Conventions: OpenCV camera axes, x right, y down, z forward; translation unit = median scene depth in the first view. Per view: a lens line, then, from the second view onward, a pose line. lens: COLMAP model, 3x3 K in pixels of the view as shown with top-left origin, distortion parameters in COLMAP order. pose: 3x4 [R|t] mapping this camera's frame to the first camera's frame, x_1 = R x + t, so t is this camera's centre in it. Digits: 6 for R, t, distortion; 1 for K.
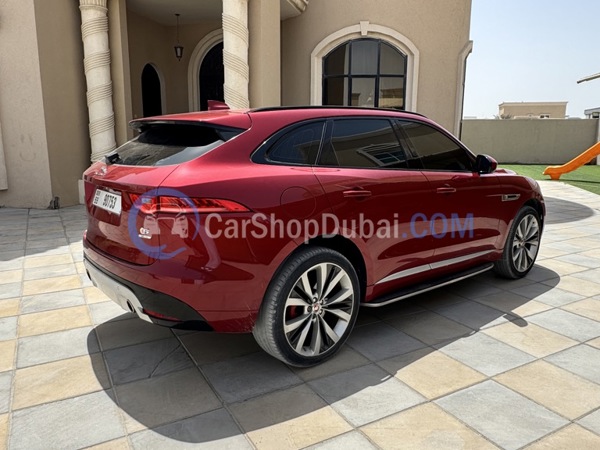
lens RADIAL K [[456.5, 0, 299.6], [0, 456.5, 223.8], [0, 0, 1]] dist [0.007200, -0.005768]
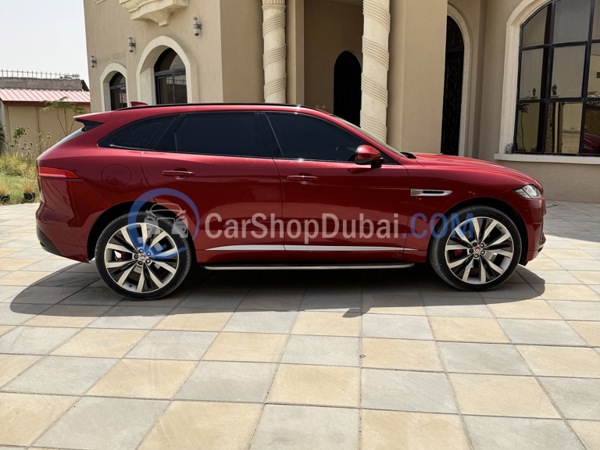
lens RADIAL K [[552.2, 0, 301.0], [0, 552.2, 225.1], [0, 0, 1]] dist [0.049361, 0.000000]
pose [[0.817331, 0.096606, -0.568012, 1.095243], [-0.101135, 0.994592, 0.023631, 0.005507], [0.567223, 0.038131, 0.822681, -0.057098]]
